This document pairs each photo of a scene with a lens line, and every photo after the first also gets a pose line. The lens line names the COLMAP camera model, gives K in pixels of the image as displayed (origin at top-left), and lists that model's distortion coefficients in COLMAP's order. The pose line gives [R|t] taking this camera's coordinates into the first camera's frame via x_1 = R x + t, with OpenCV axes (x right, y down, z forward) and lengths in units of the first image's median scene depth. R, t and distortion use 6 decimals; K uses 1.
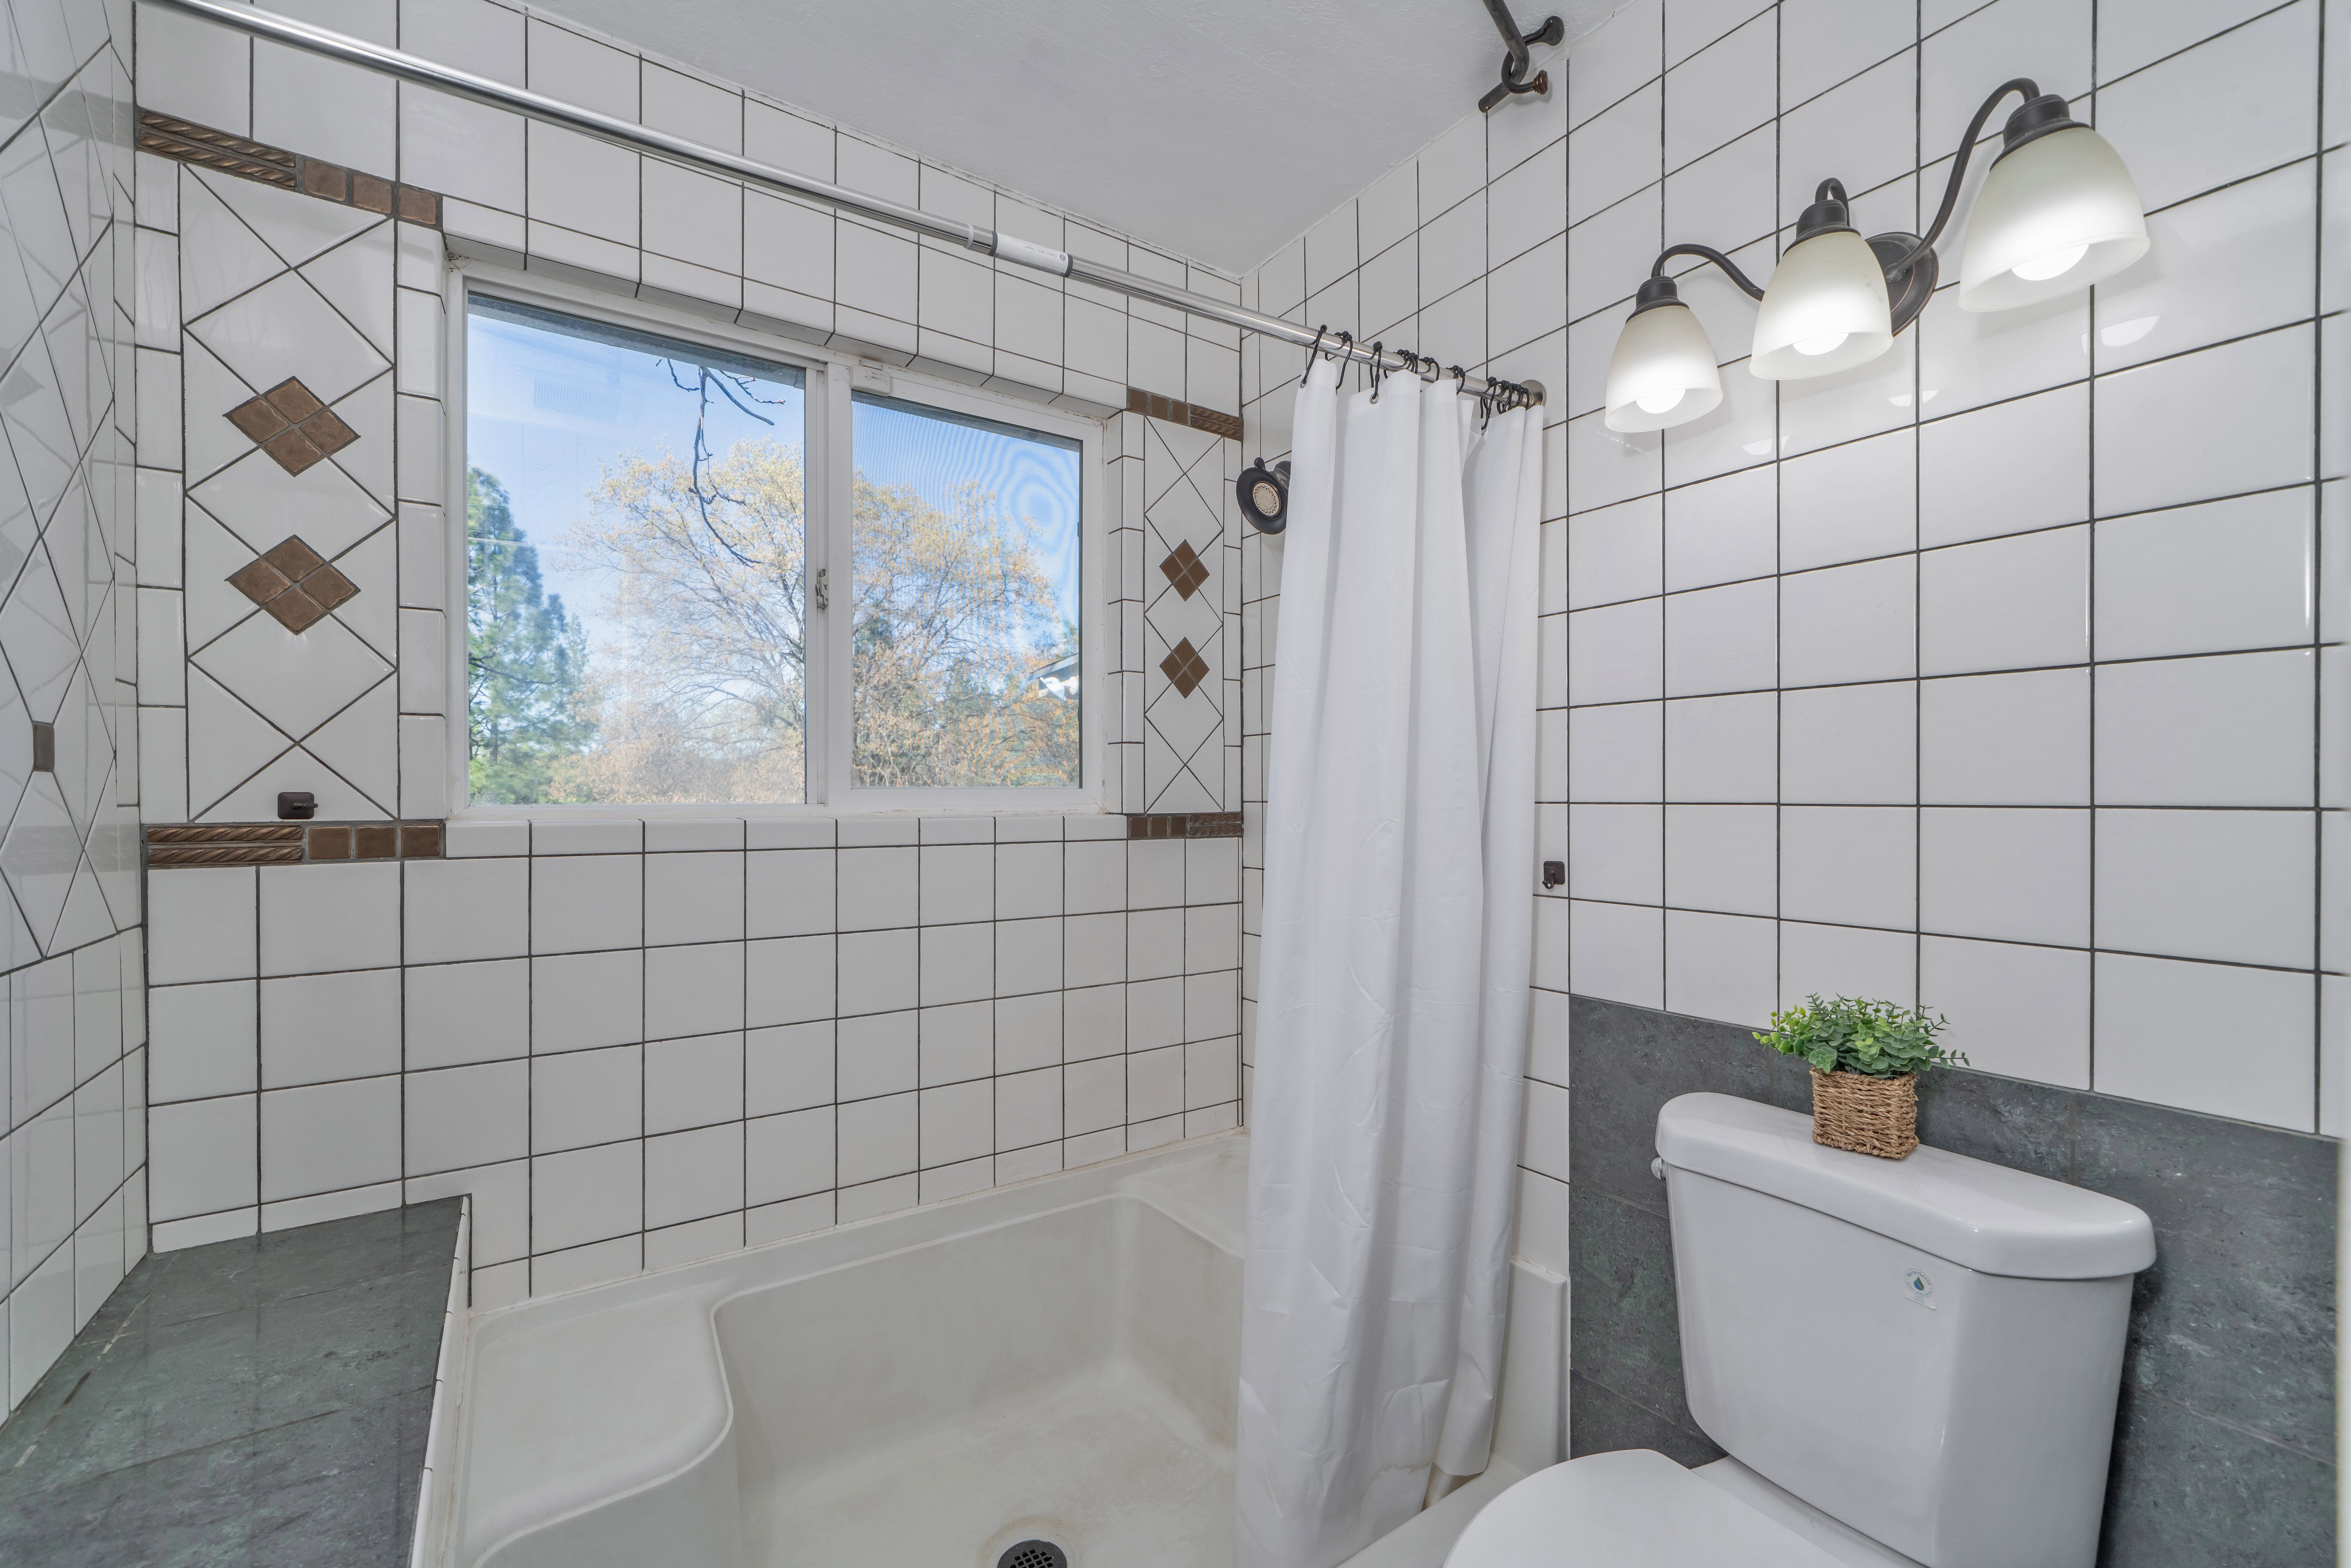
lens RADIAL K [[972.3, 0, 1159.2], [0, 972.3, 795.3], [0, 0, 1]] dist [-0.000770, 0.000002]
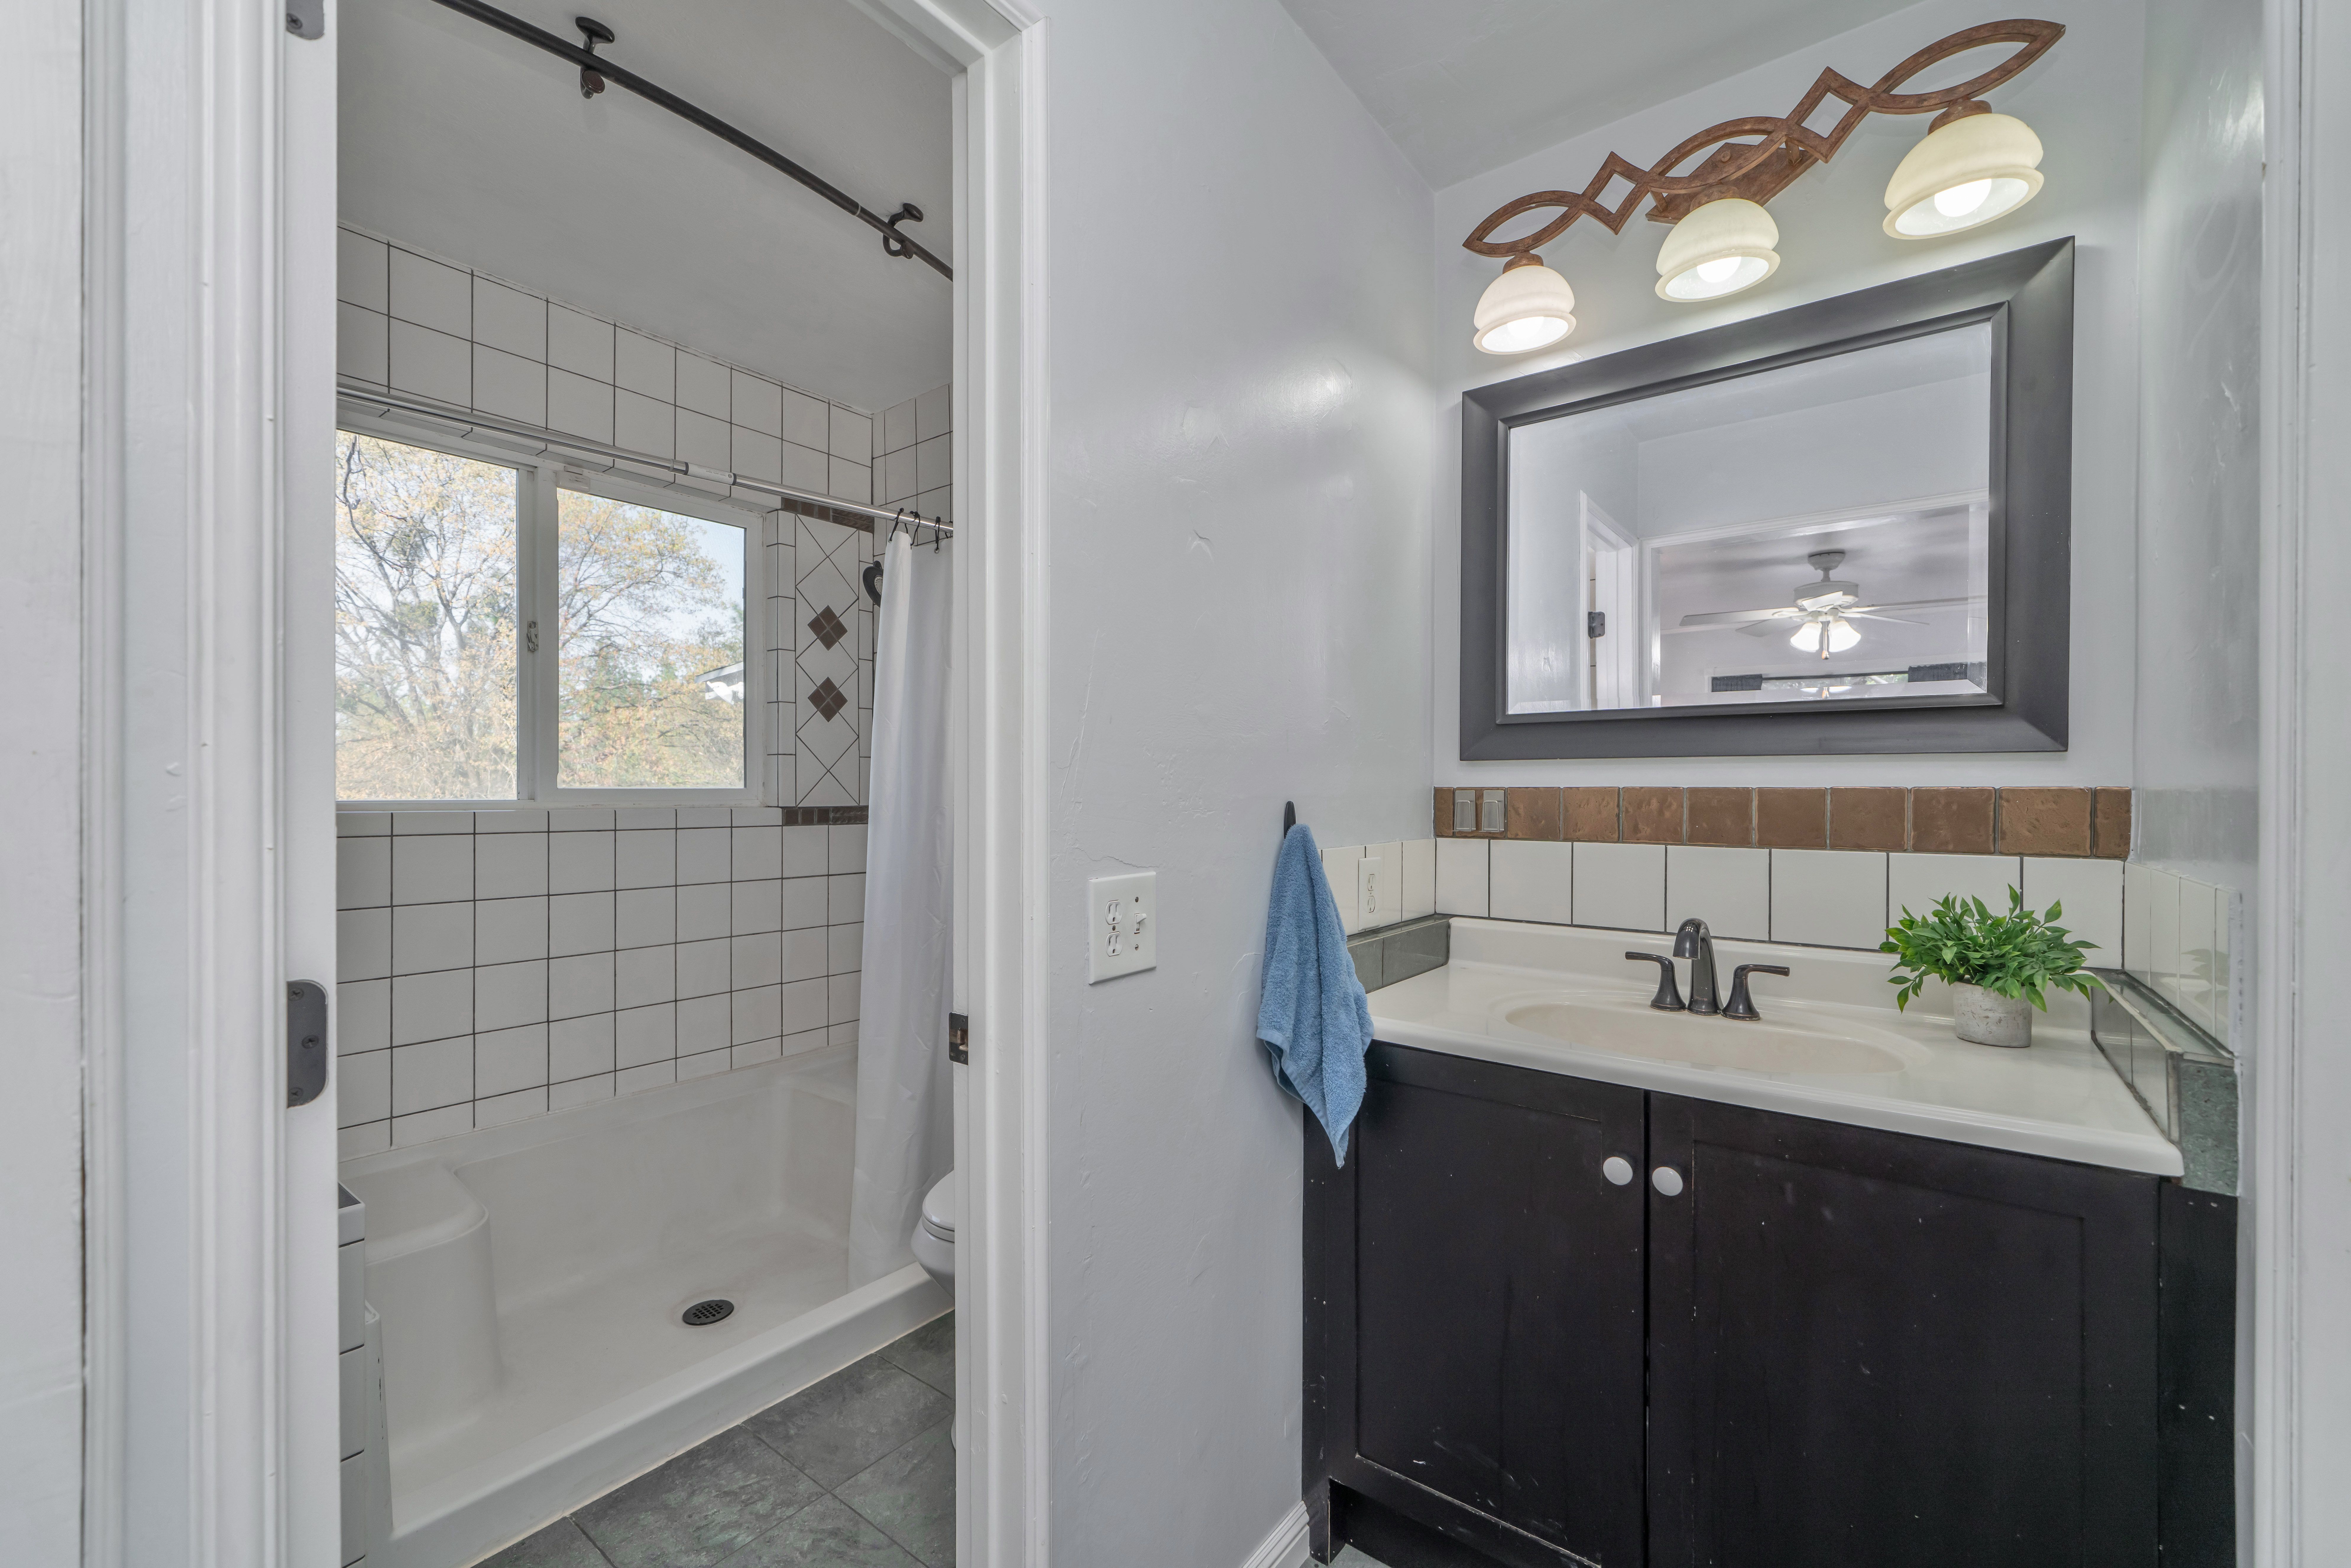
lens RADIAL K [[972.3, 0, 1159.2], [0, 972.3, 795.3], [0, 0, 1]] dist [-0.000770, 0.000002]
pose [[0.950221, -0.001225, 0.311575, 0.043007], [0.001004, 0.999999, 0.000868, 0.002234], [-0.311576, -0.000512, 0.950221, -0.440104]]
